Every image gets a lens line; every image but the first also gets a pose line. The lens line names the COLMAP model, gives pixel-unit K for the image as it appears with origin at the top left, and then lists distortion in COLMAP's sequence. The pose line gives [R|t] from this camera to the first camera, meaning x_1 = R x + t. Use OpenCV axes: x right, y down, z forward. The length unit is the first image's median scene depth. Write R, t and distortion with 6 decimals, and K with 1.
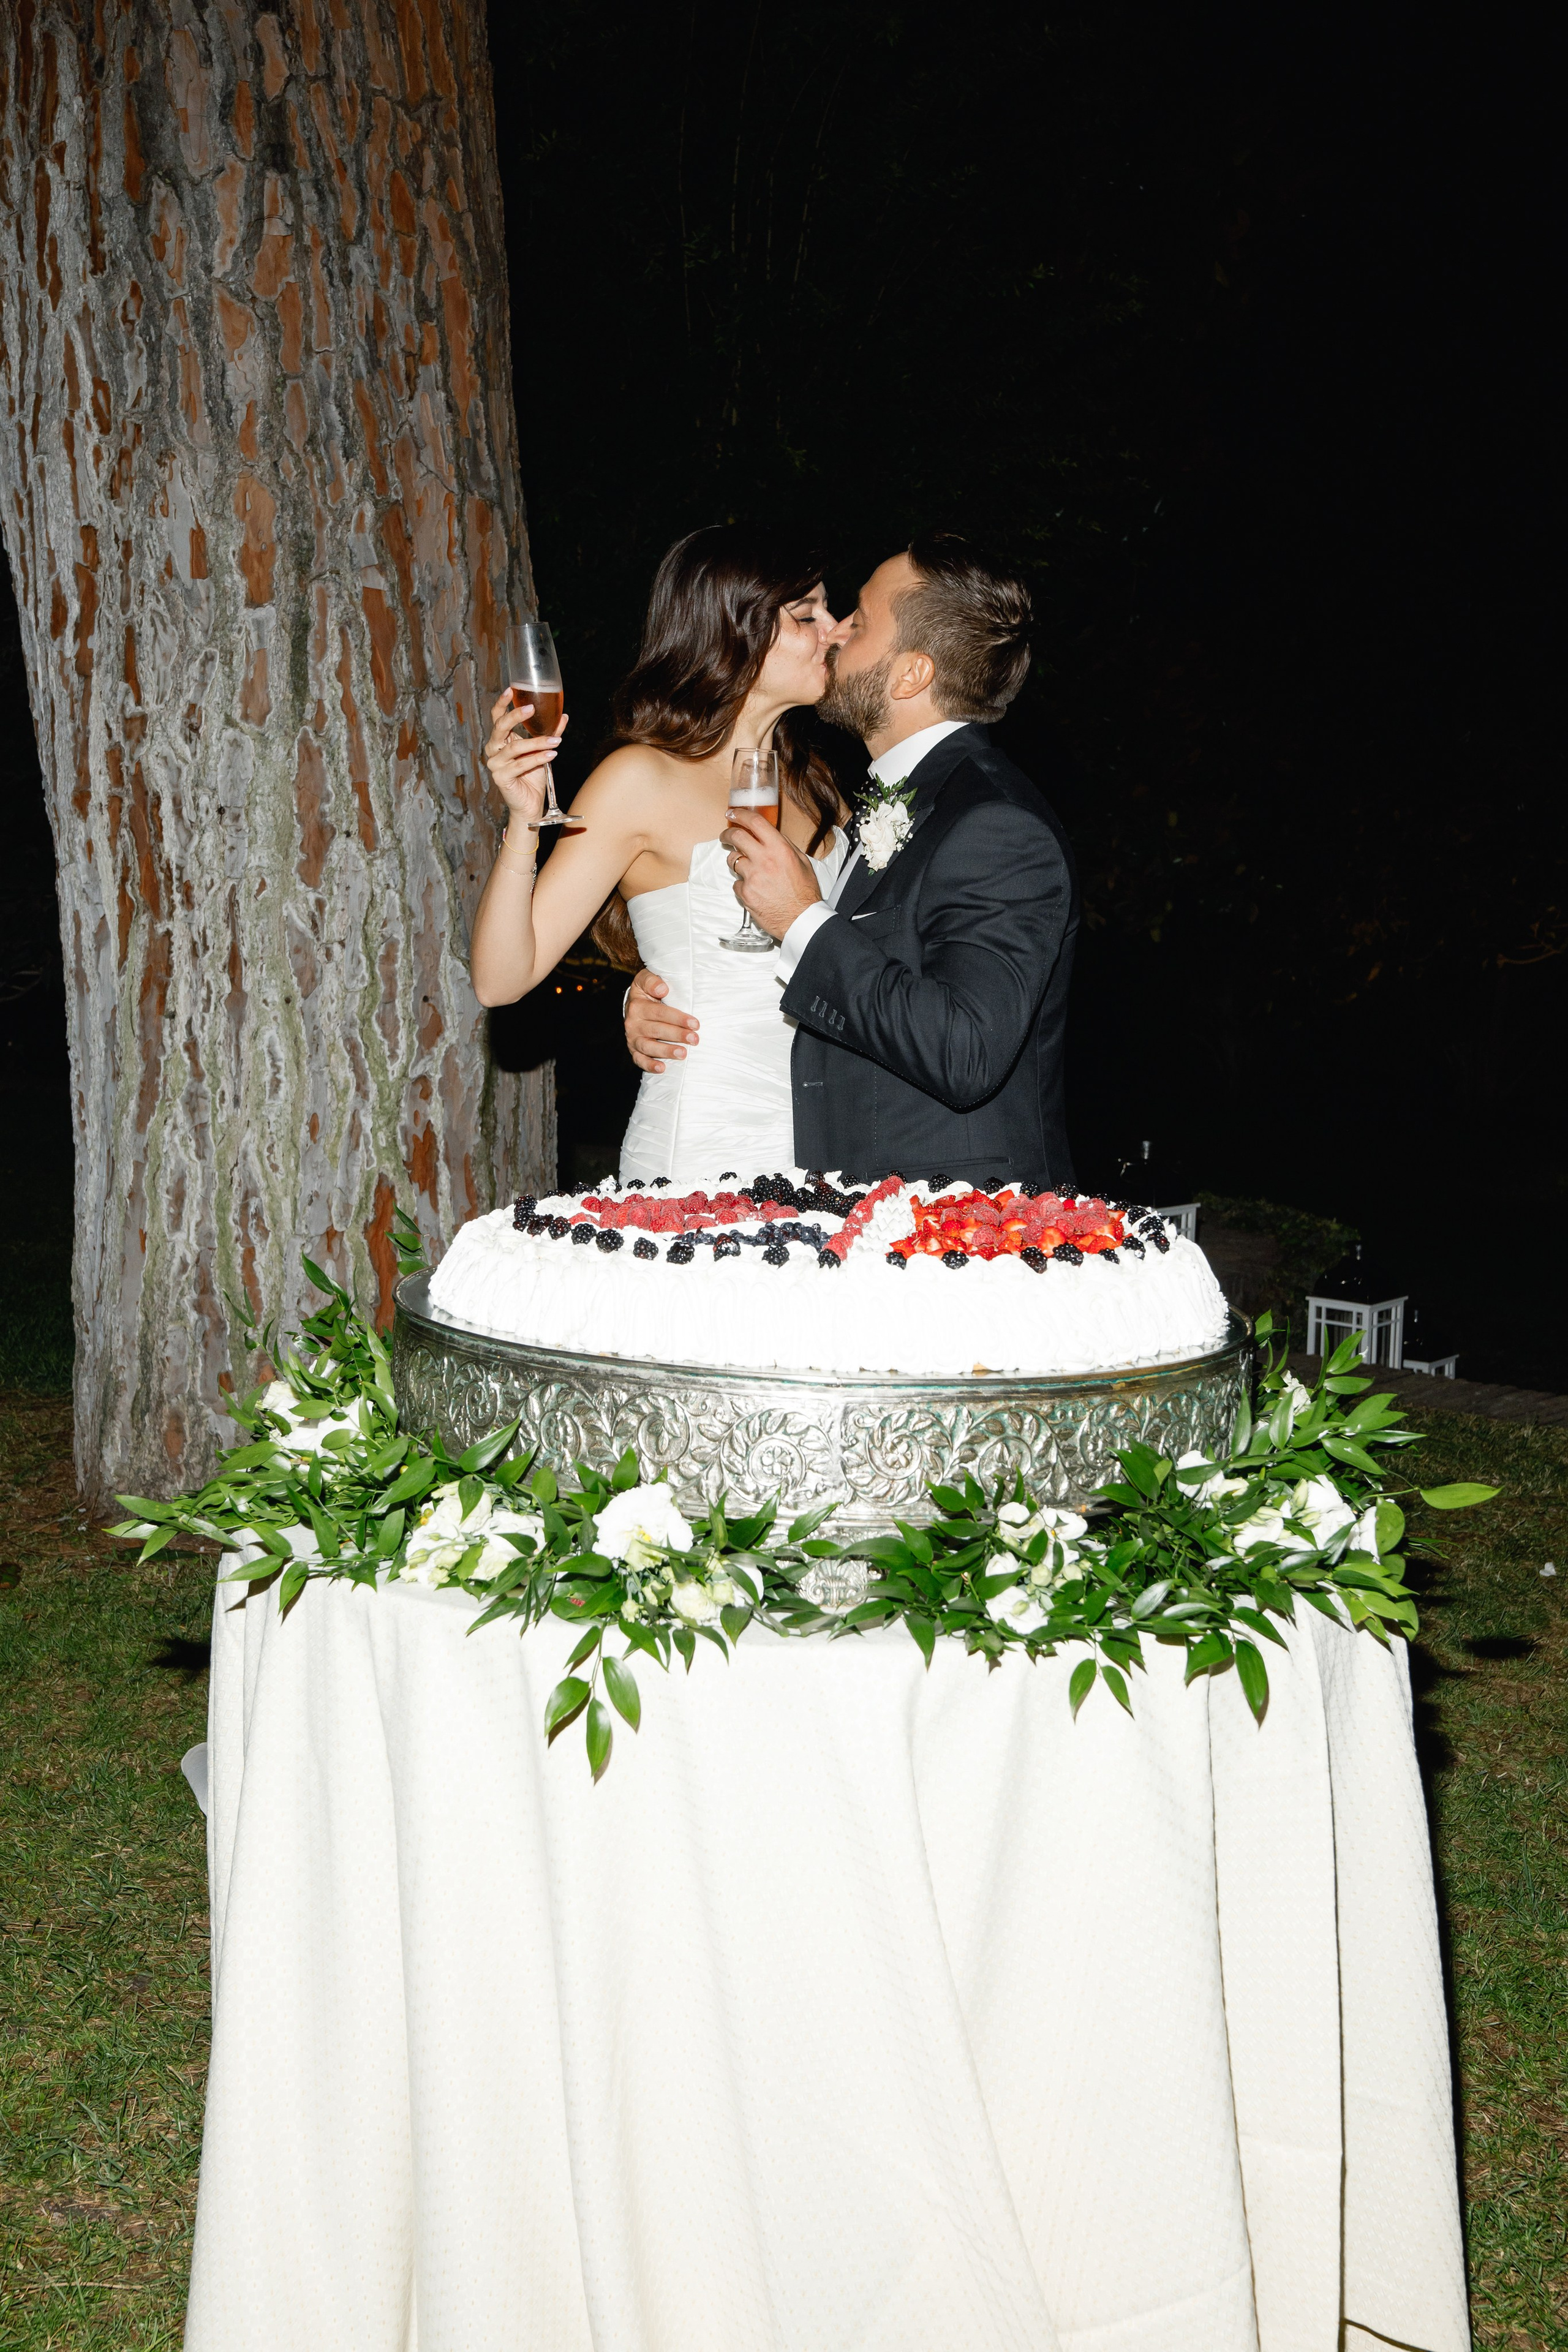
lens RADIAL K [[3099.8, 0, 752.8], [0, 3099.8, 1235.8], [0, 0, 1]] dist [-0.020278, 0.000000]
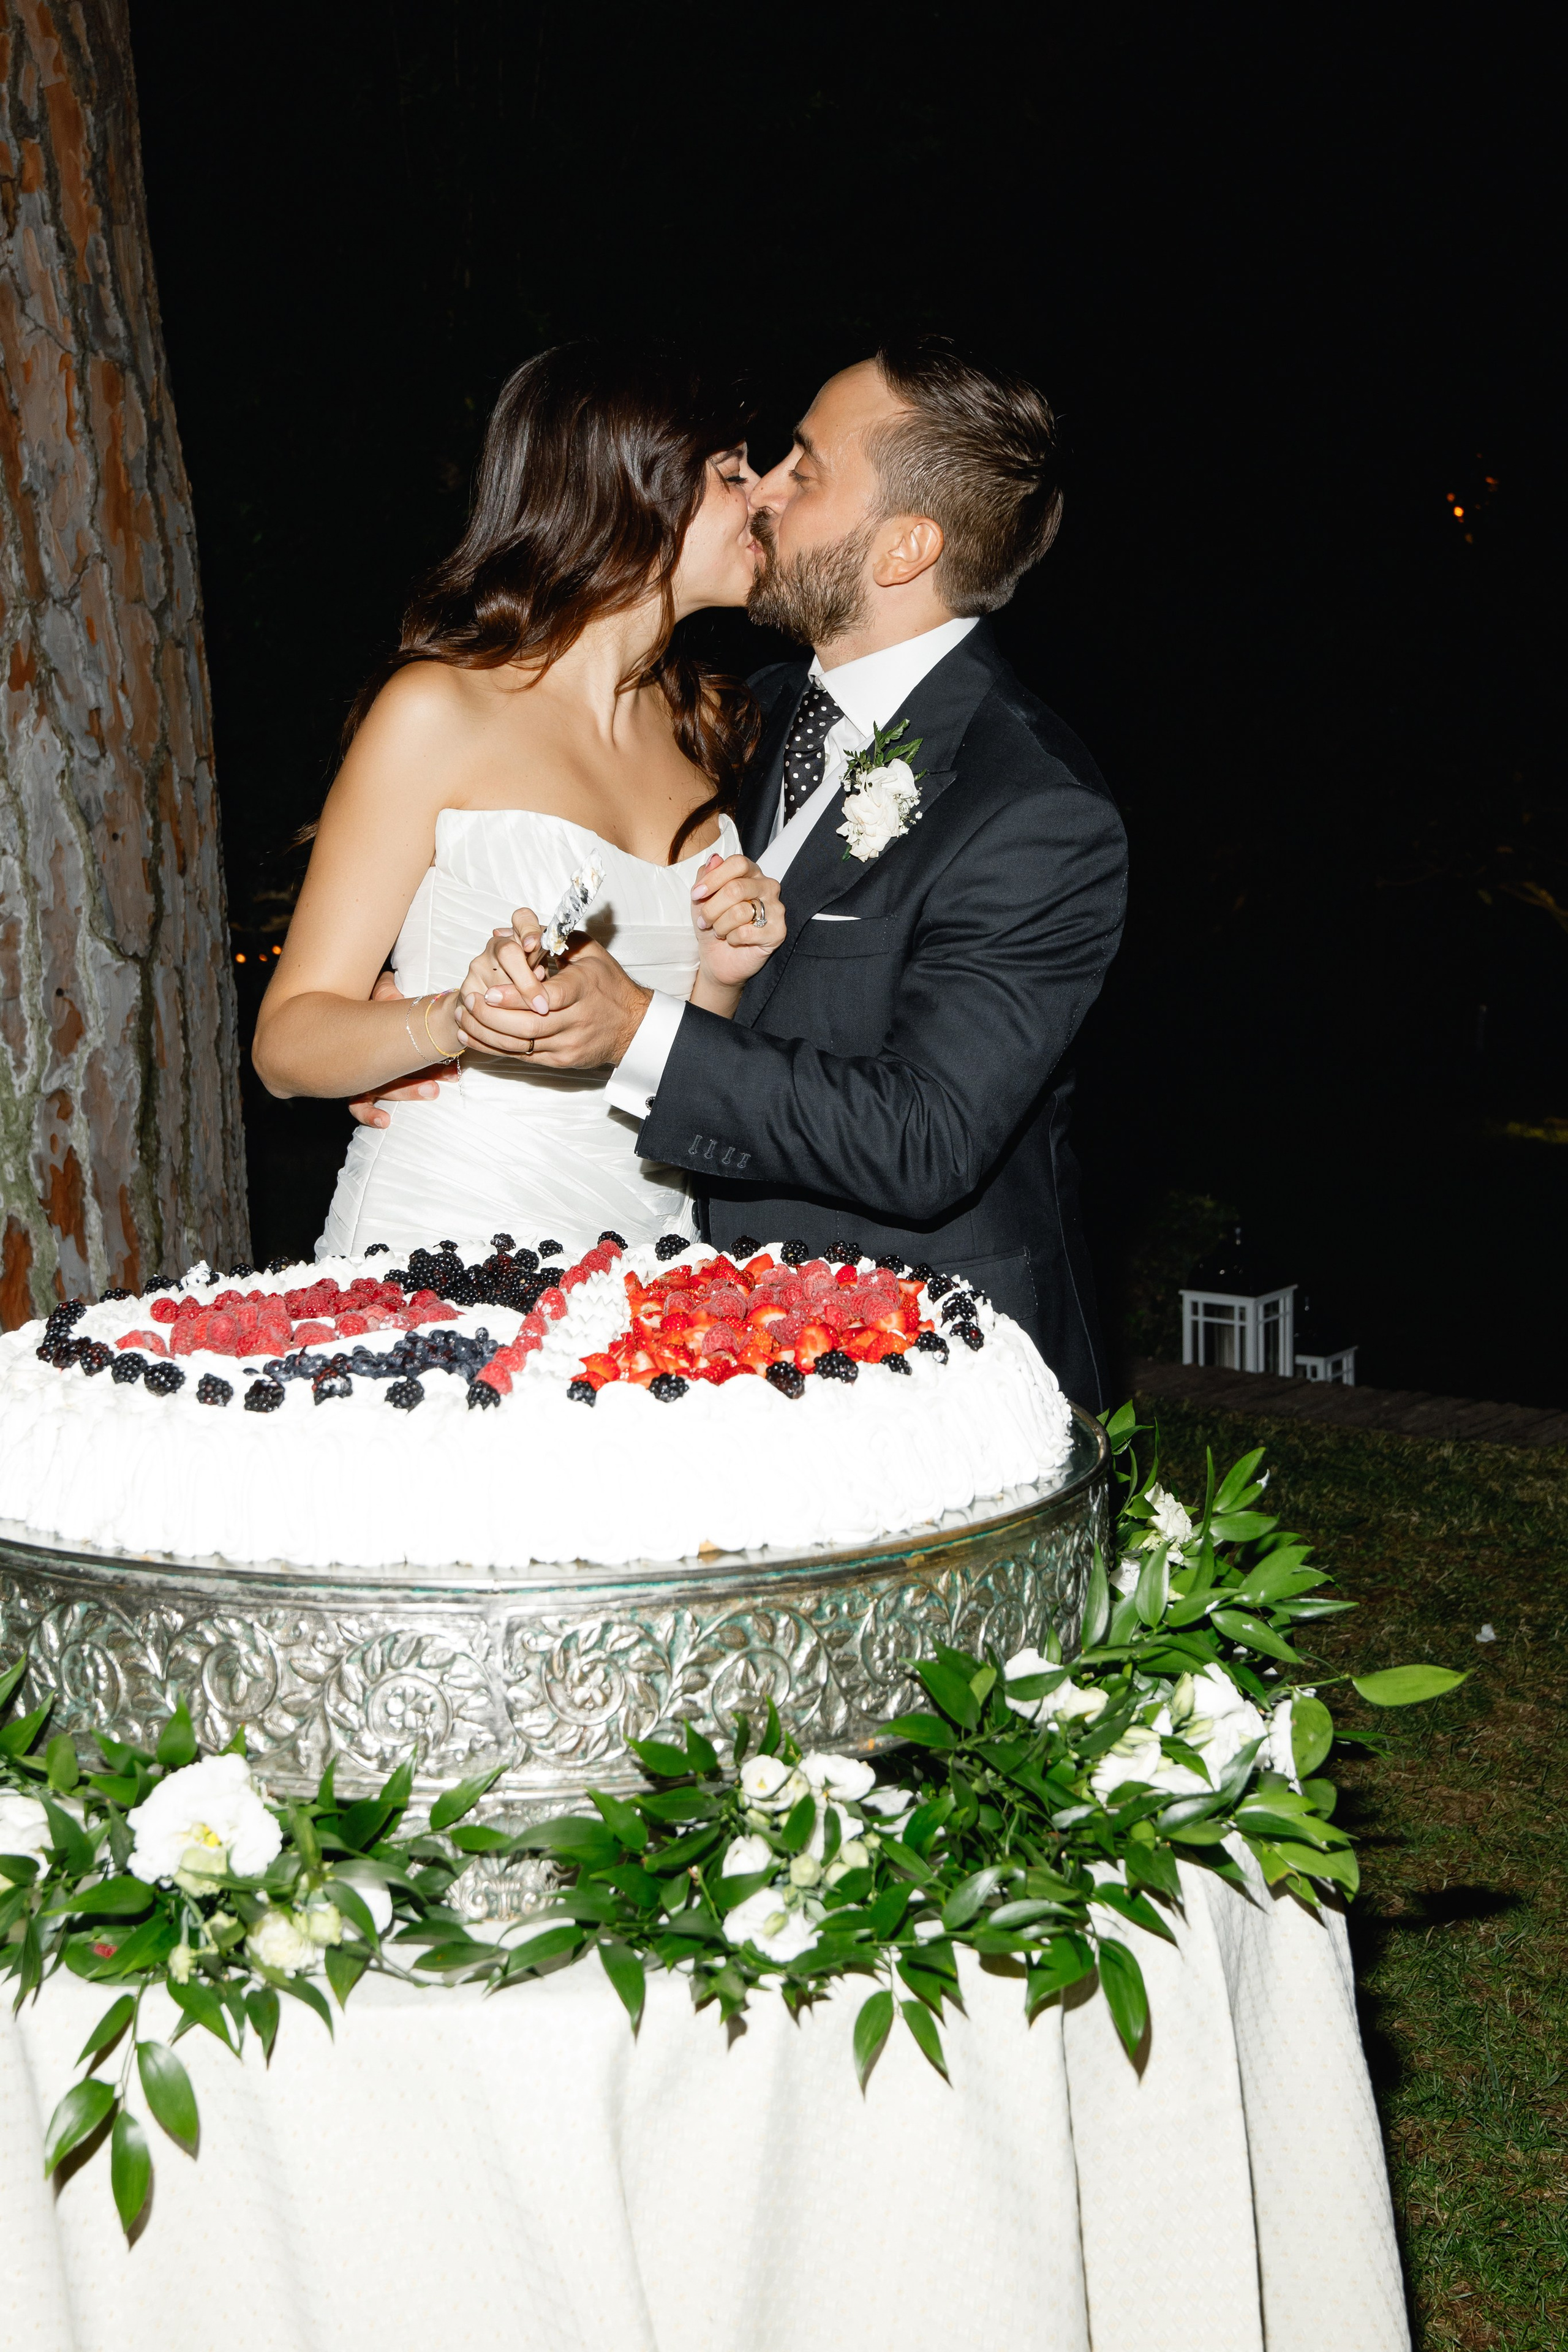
lens RADIAL K [[3099.8, 0, 903.4], [0, 3099.8, 1085.1], [0, 0, 1]] dist [-0.020278, 0.000000]
pose [[0.995180, -0.040339, 0.089387, 0.057086], [0.042503, 0.998844, -0.022442, -0.040509], [-0.088378, 0.026133, 0.995744, 0.306954]]
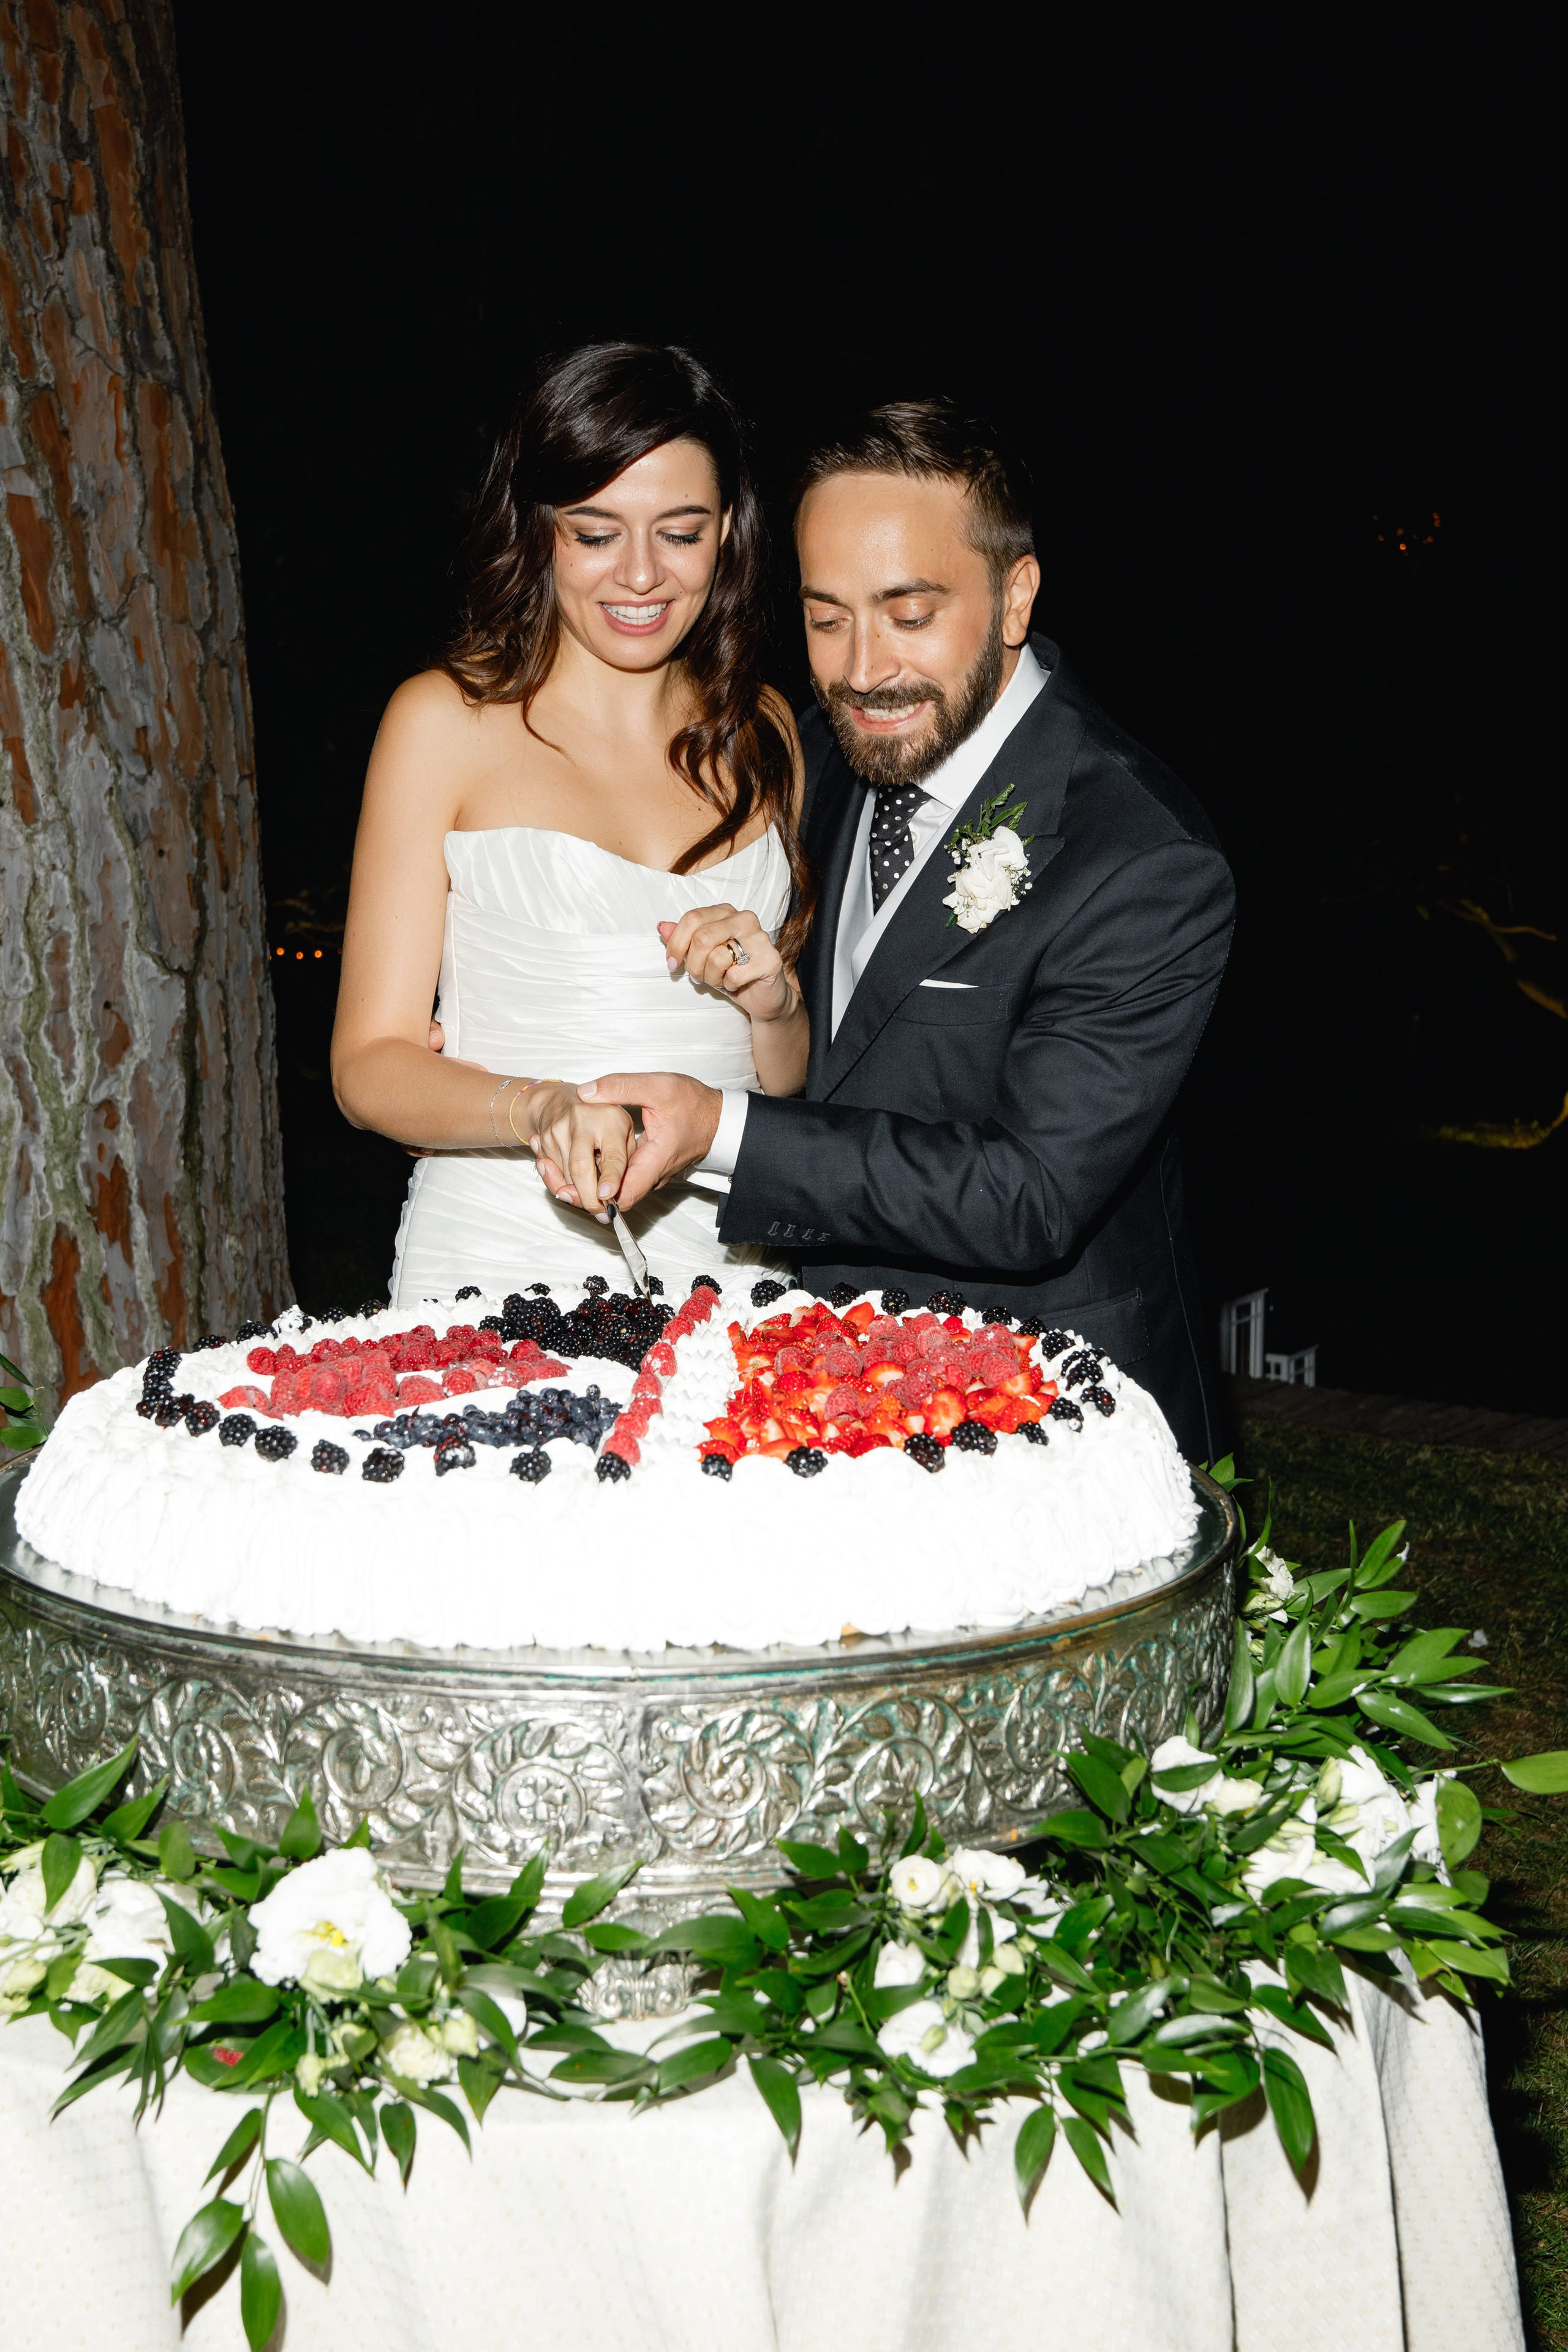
lens RADIAL K [[2790.1, 0, 767.1], [0, 2790.1, 1170.0], [0, 0, 1]] dist [-0.018516, 0.000000]
pose [[0.996565, -0.032270, 0.076270, 0.013955], [0.031132, 0.999386, 0.016073, -0.061927], [-0.076742, -0.013644, 0.996958, 0.407485]]
